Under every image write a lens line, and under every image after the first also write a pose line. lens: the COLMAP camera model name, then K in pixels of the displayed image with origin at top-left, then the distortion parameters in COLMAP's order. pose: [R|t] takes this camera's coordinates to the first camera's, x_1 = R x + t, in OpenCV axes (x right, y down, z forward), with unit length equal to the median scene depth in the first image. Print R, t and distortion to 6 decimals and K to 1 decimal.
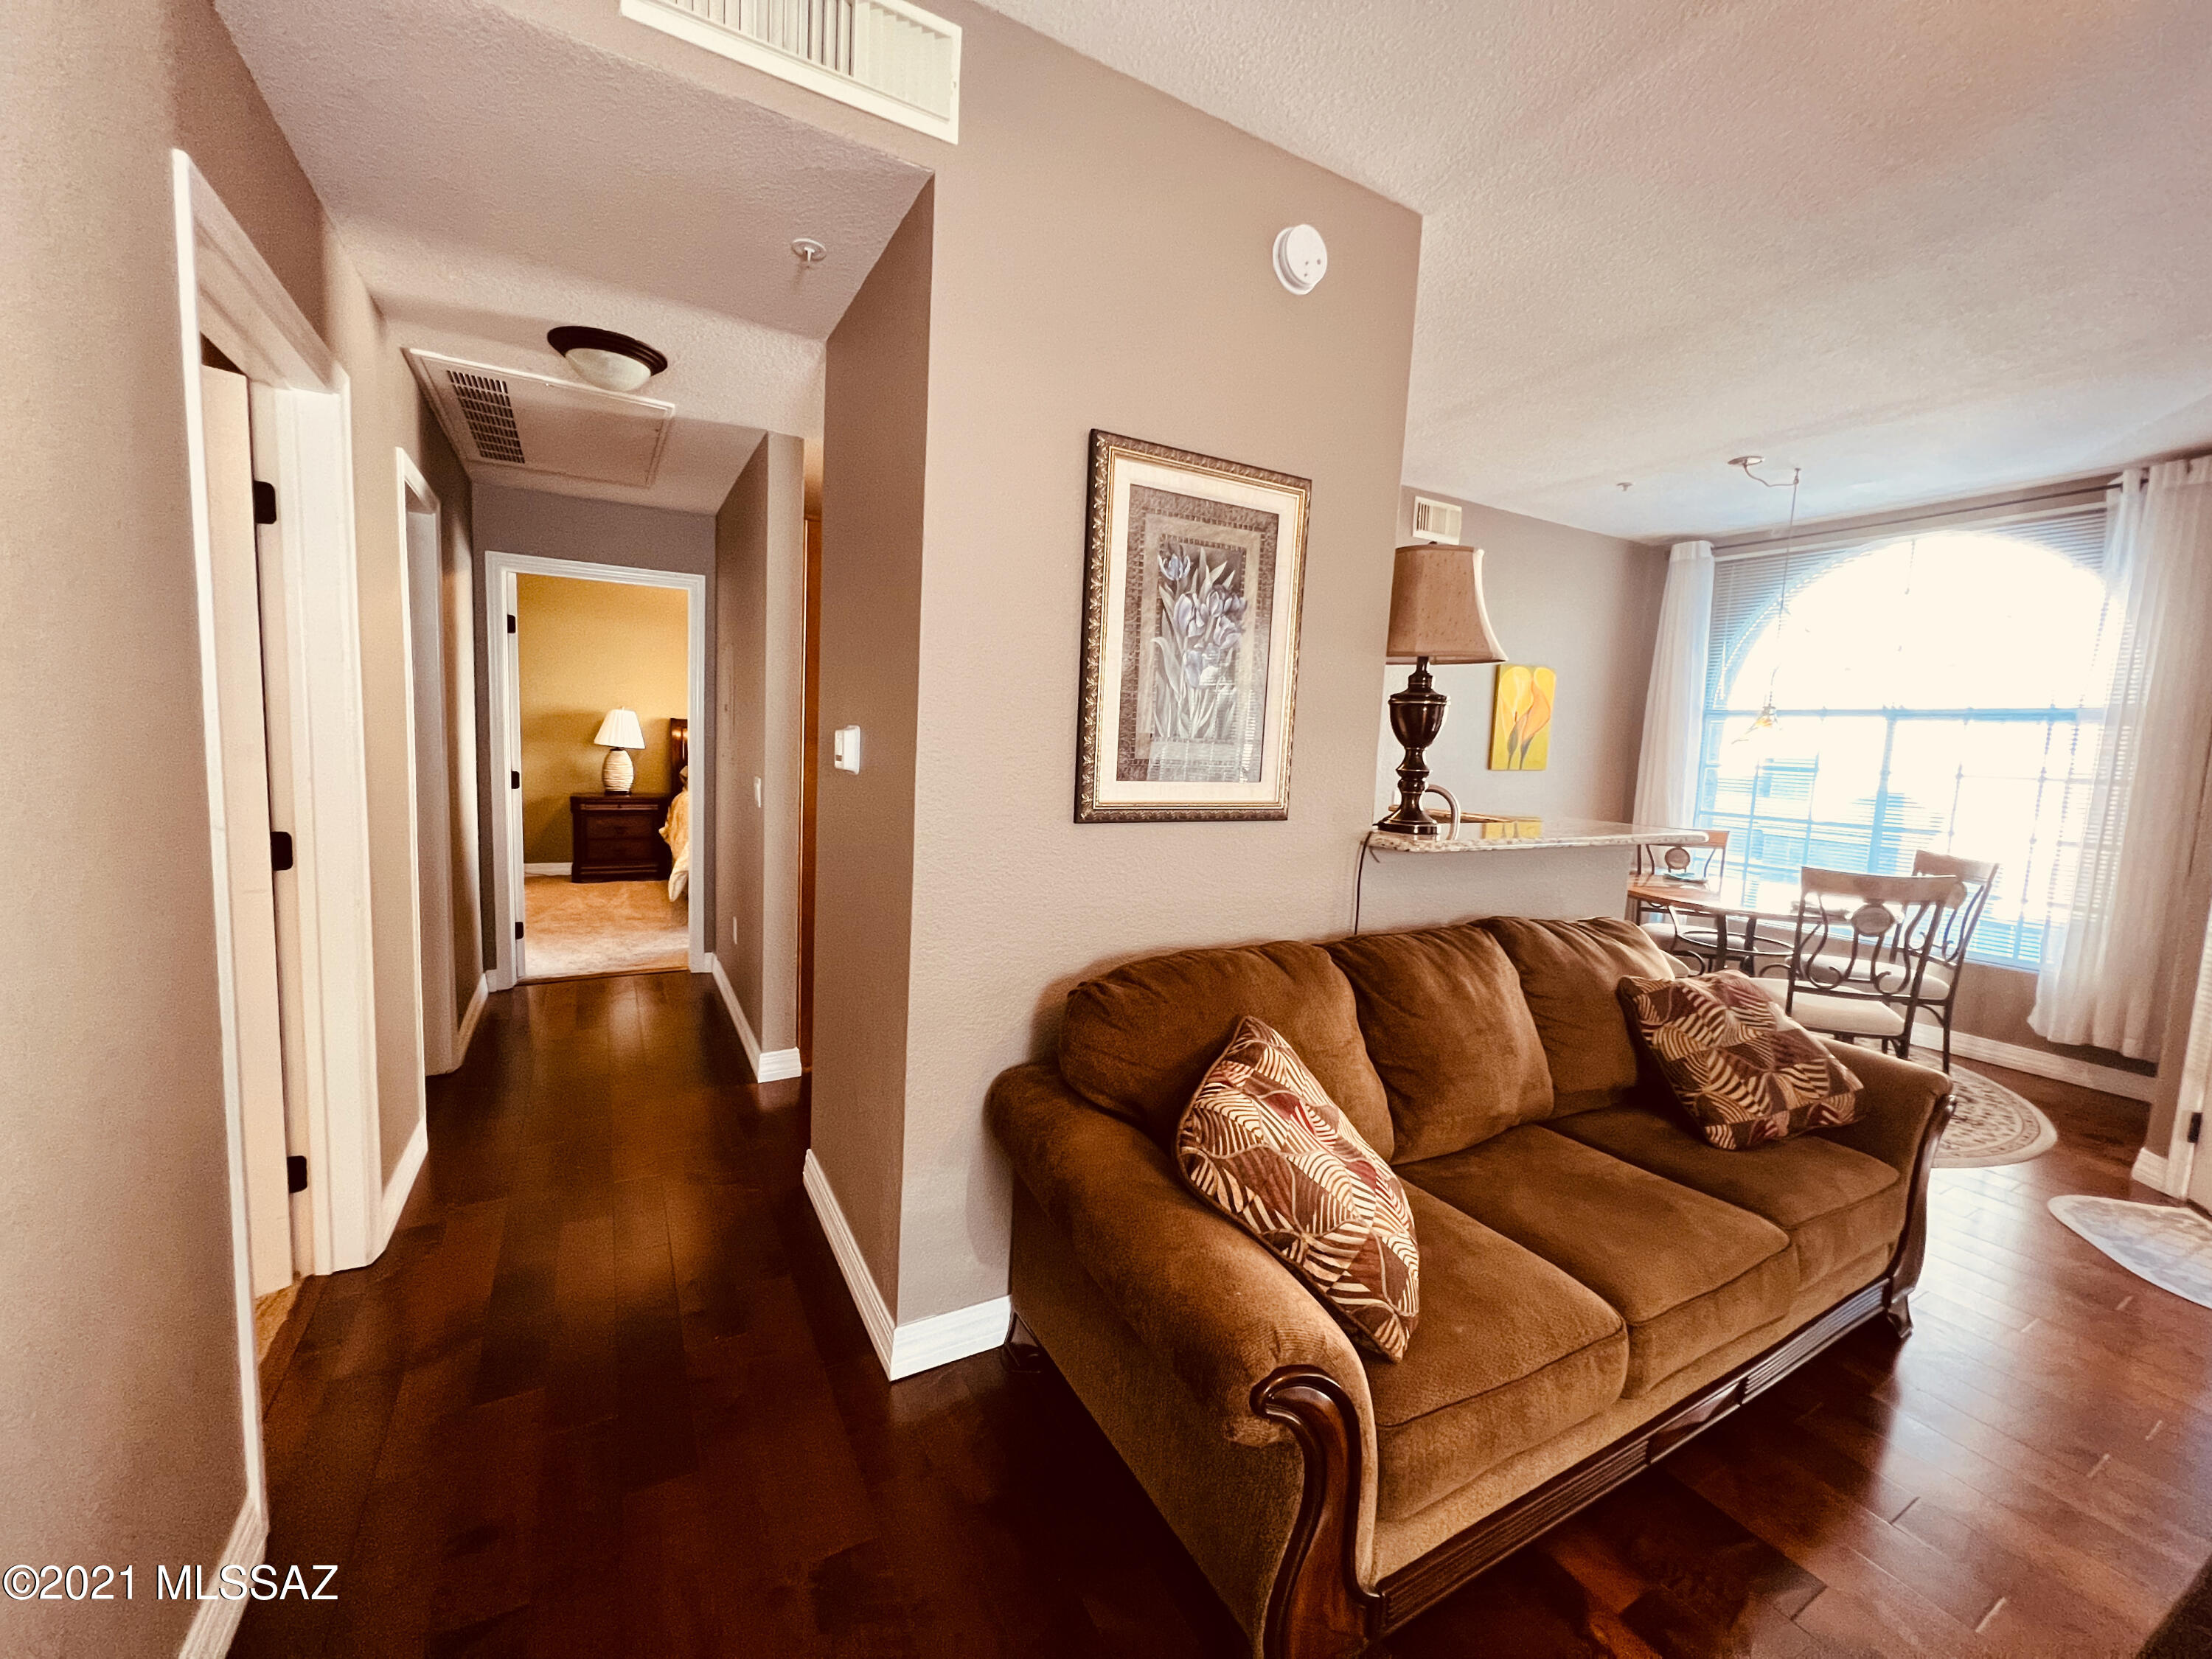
lens RADIAL K [[887.7, 0, 1103.0], [0, 887.7, 821.4], [0, 0, 1]] dist [-0.001682, 0.000302]
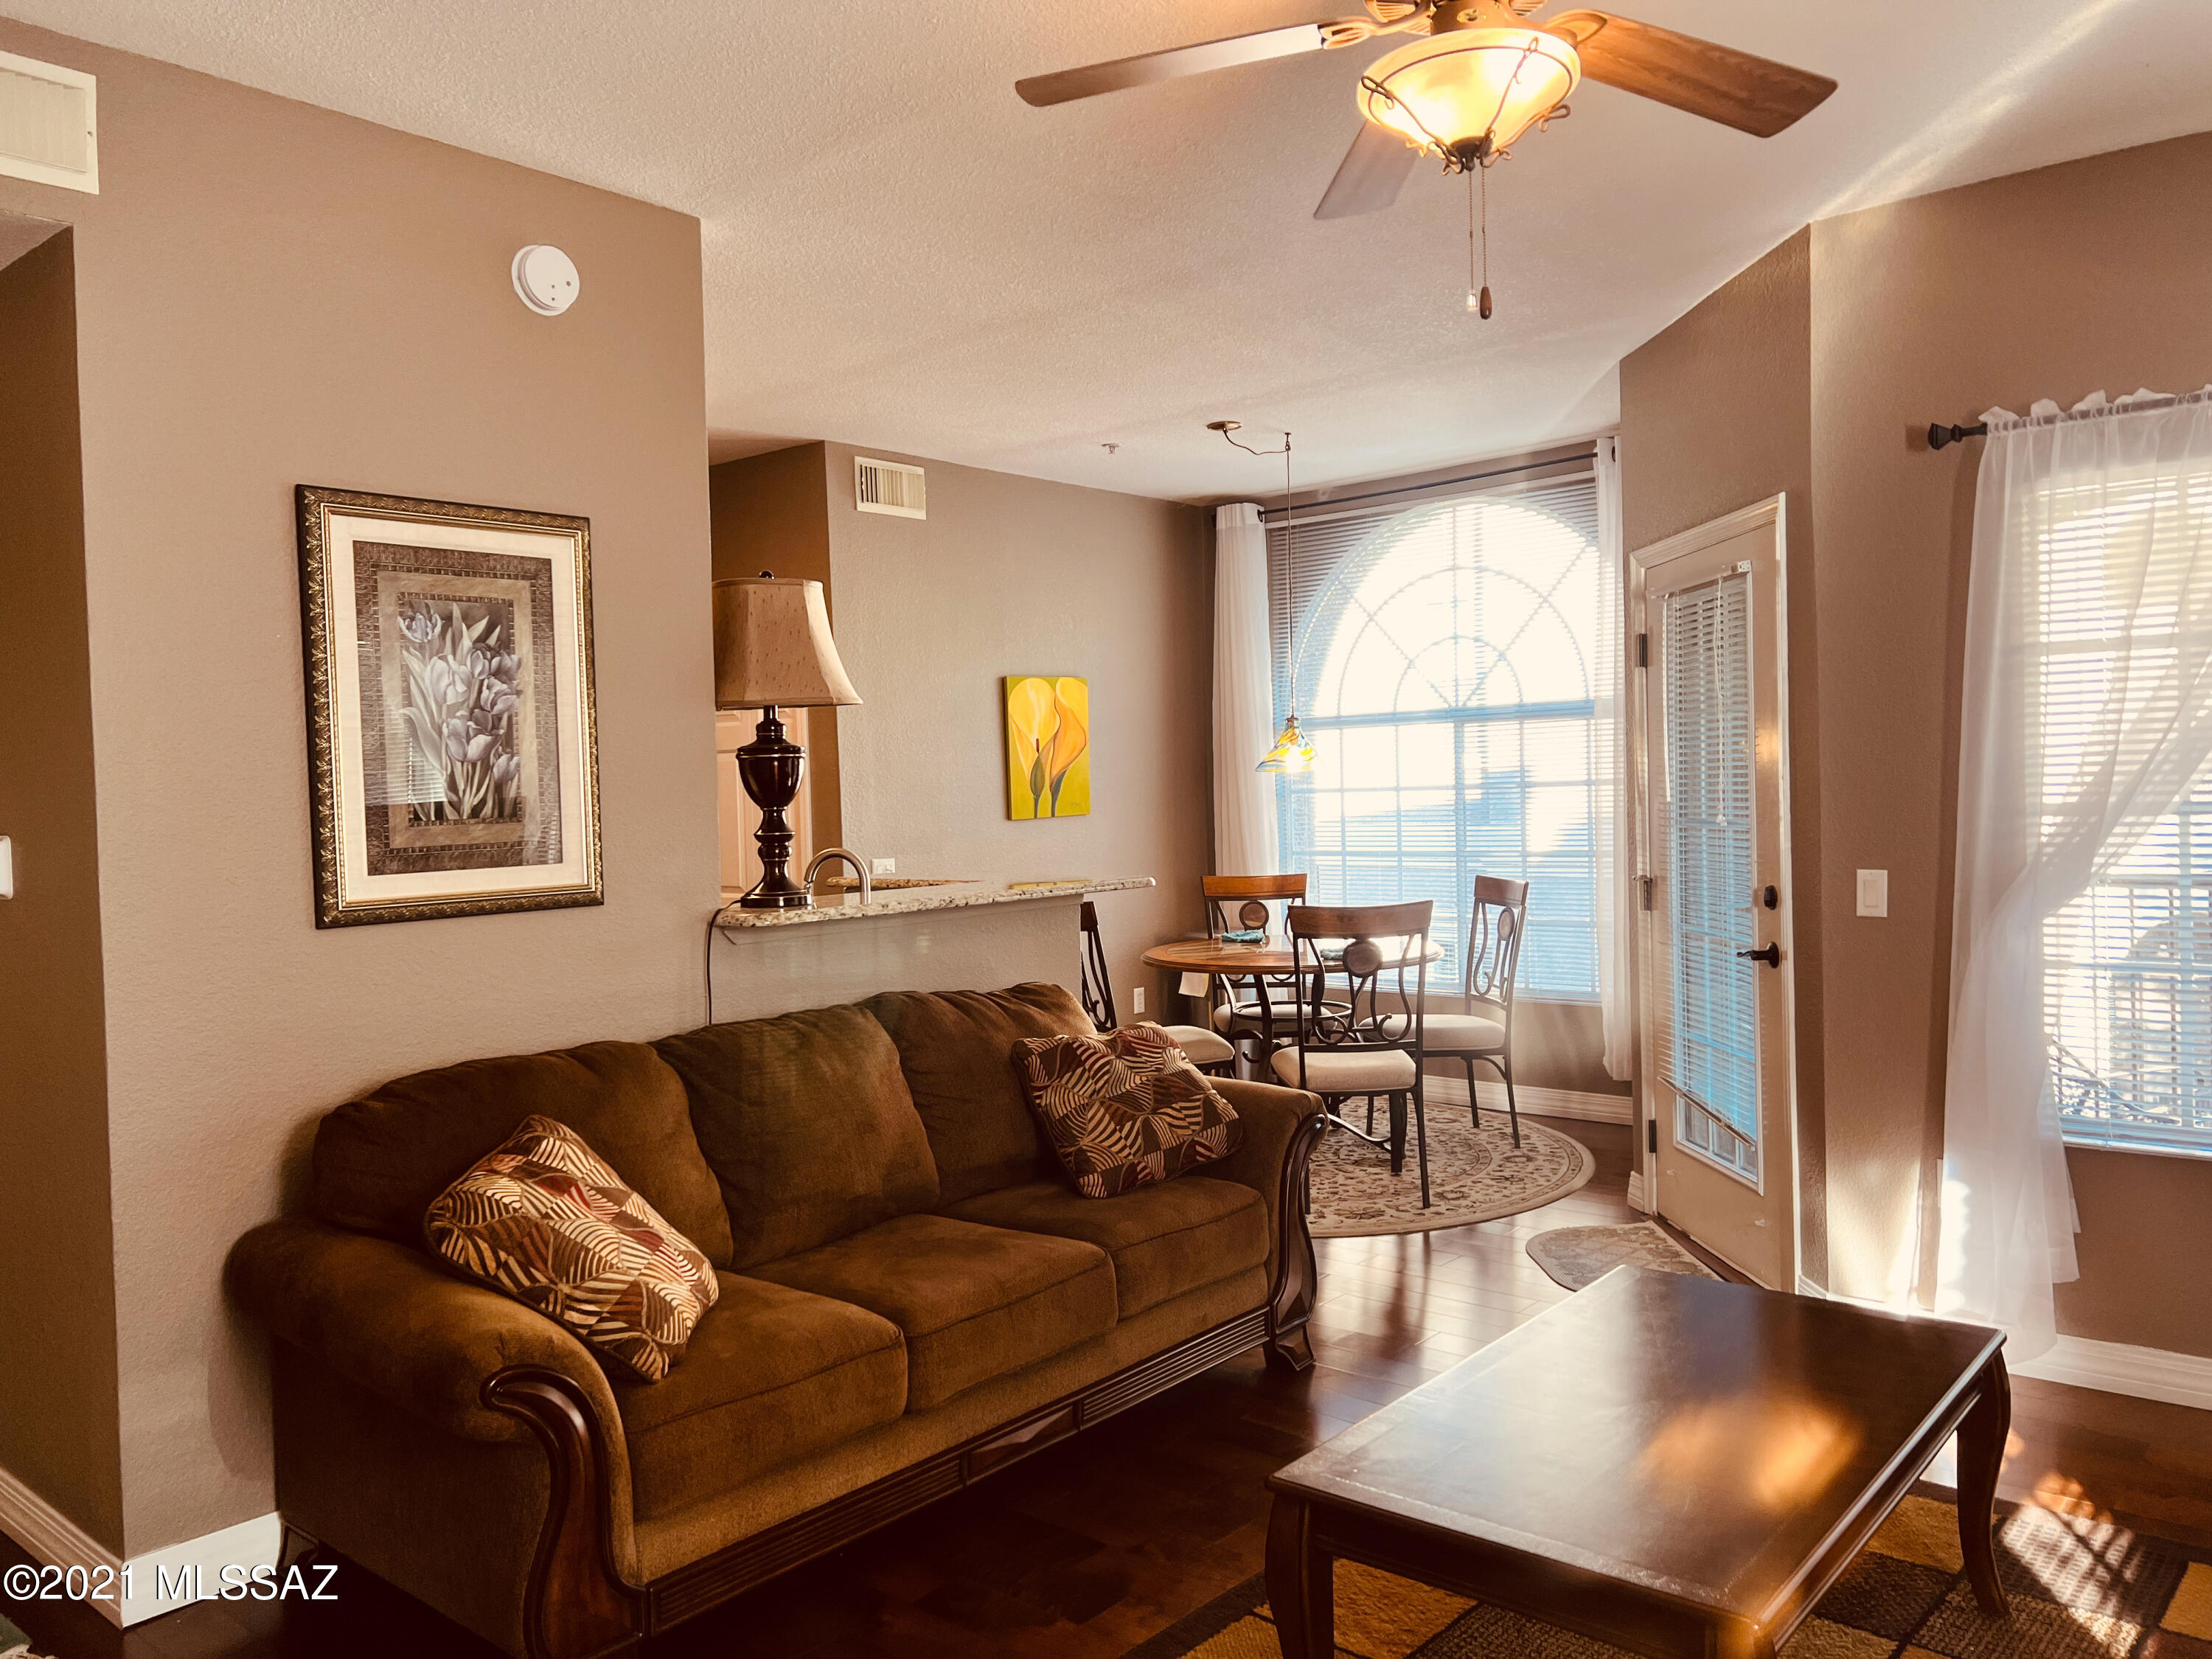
lens RADIAL K [[1650.8, 0, 1121.1], [0, 1650.8, 836.3], [0, 0, 1]] dist [0.039468, -0.045036]
pose [[0.935619, -0.083449, 0.343006, 0.141473], [0.105314, 0.993394, -0.045586, 0.063000], [-0.336936, 0.078775, 0.938227, -0.723687]]
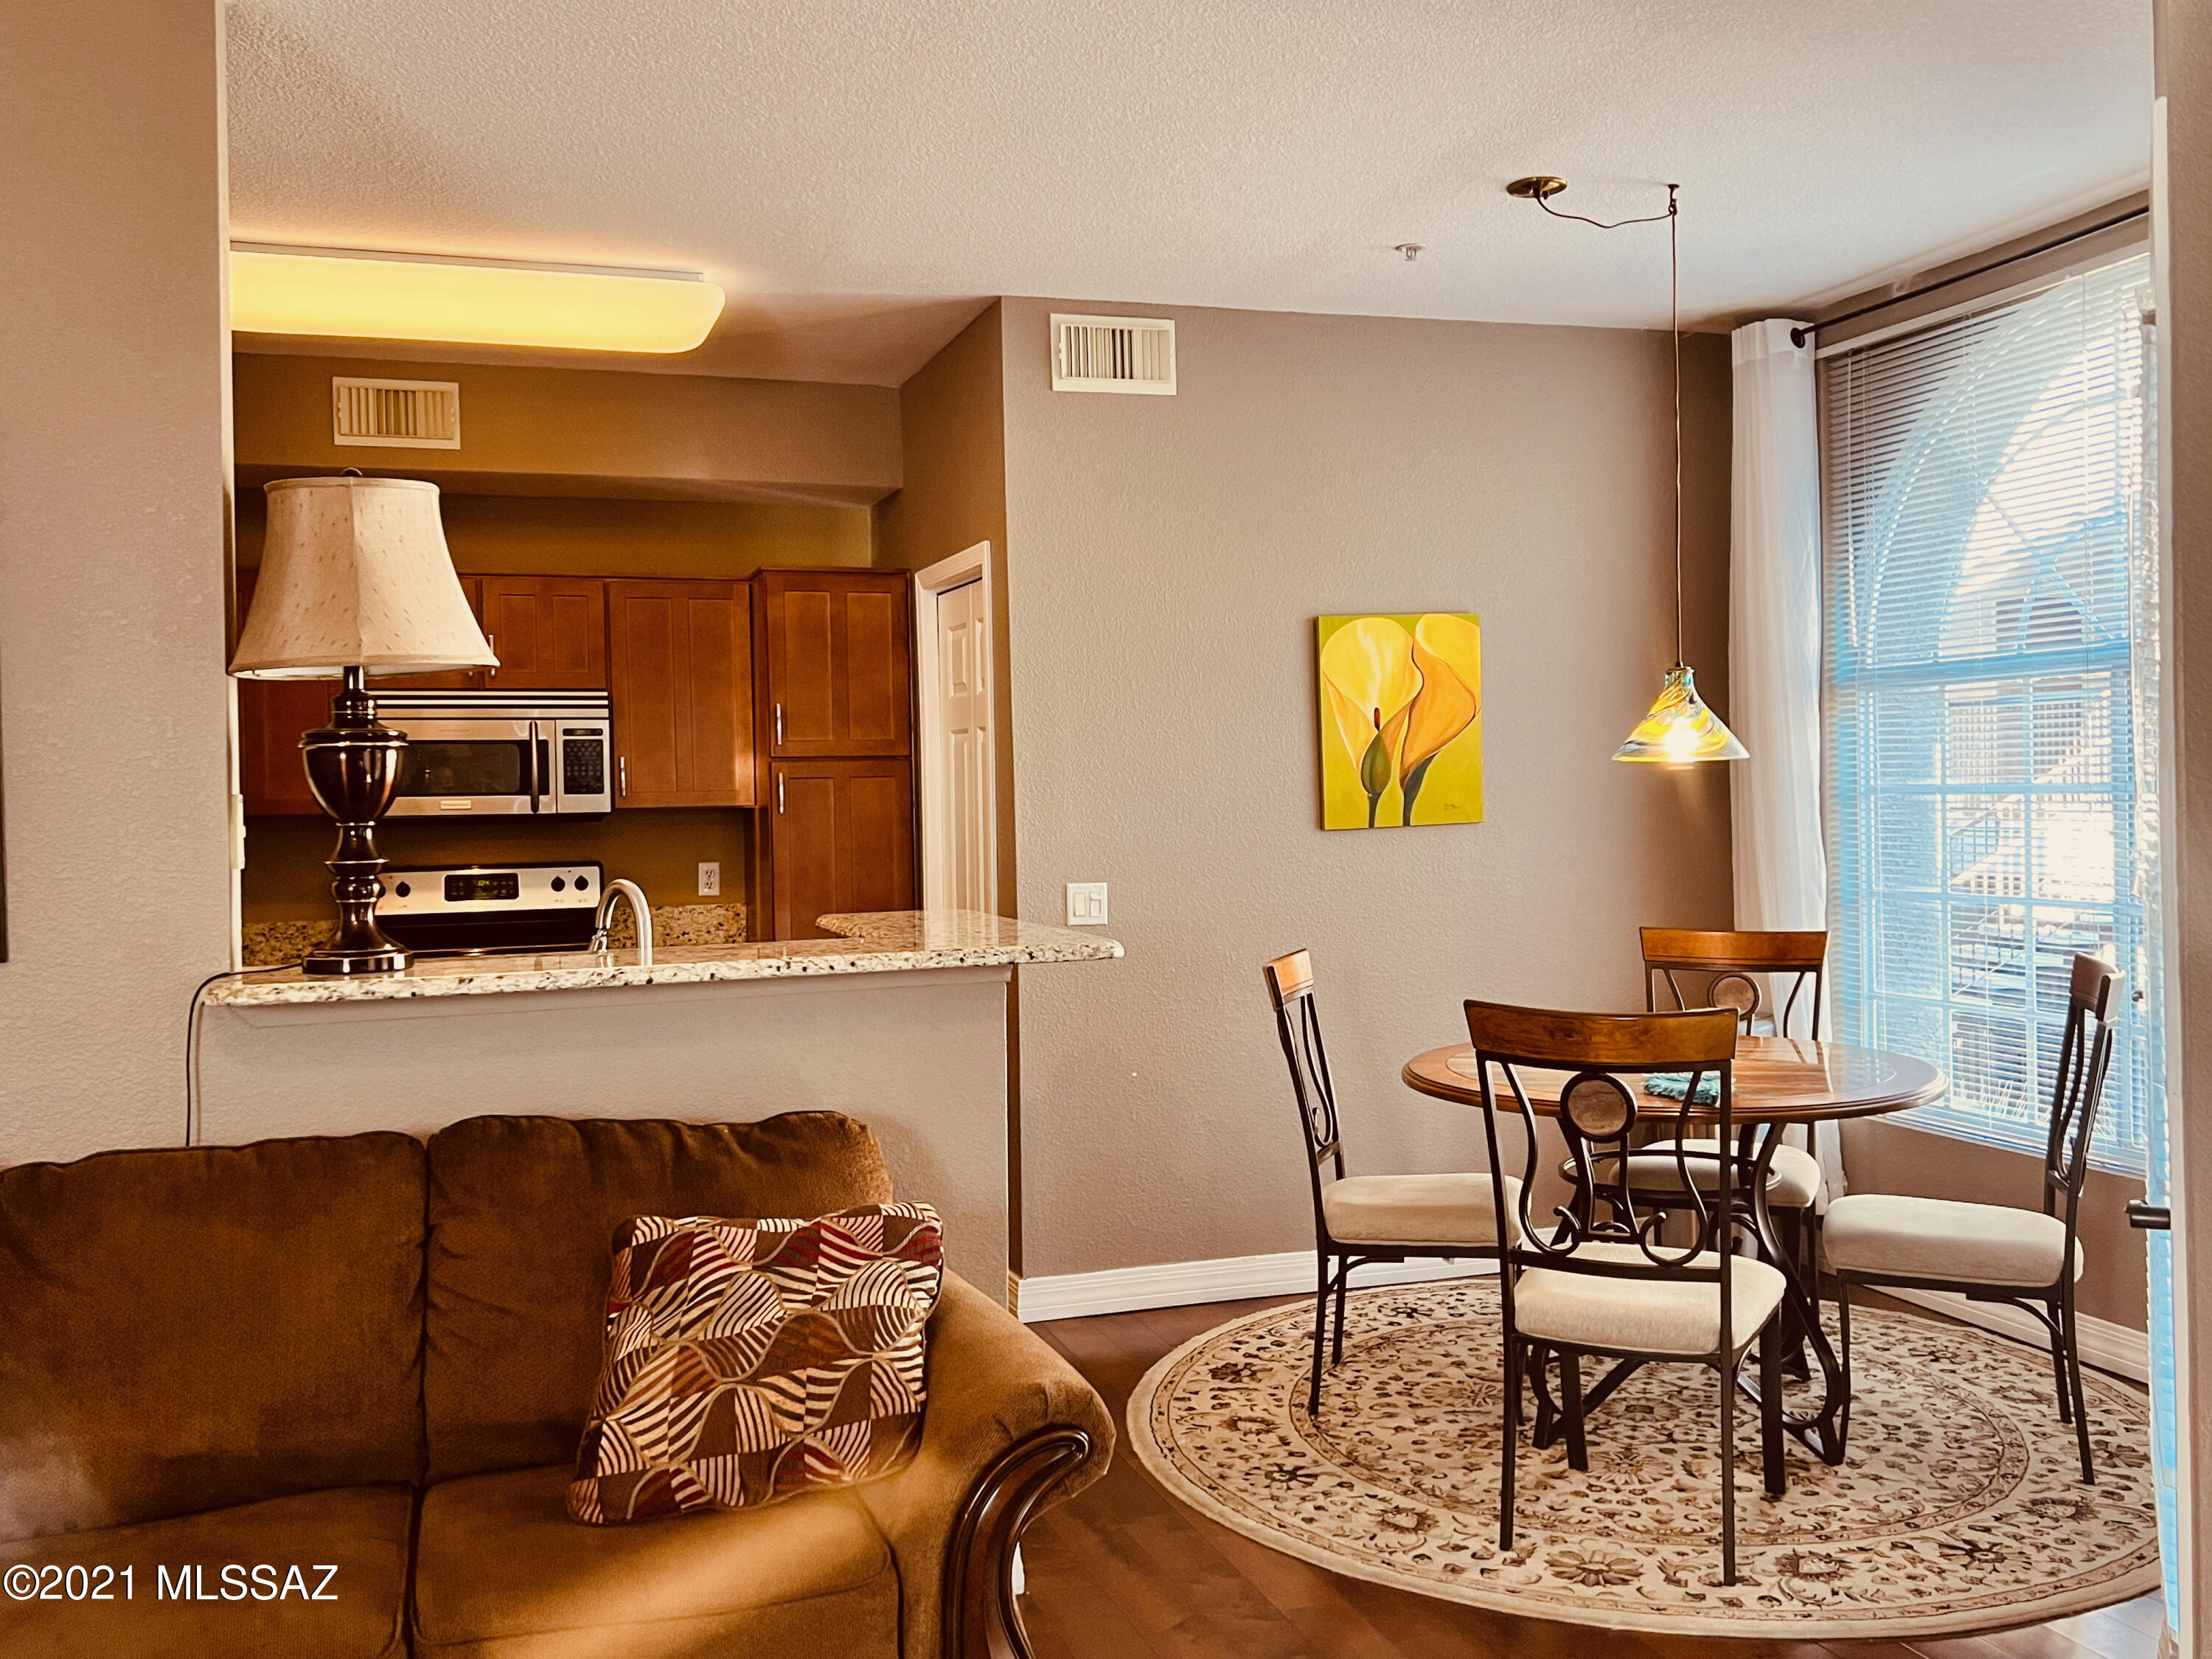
lens RADIAL K [[1925.6, 0, 1088.3], [0, 1925.6, 809.6], [0, 0, 1]] dist [0.072489, -0.098761]
pose [[0.979022, -0.064176, -0.193383, 1.262742], [0.046816, 0.994561, -0.093047, 0.055876], [0.198302, 0.082042, 0.976701, -0.152638]]
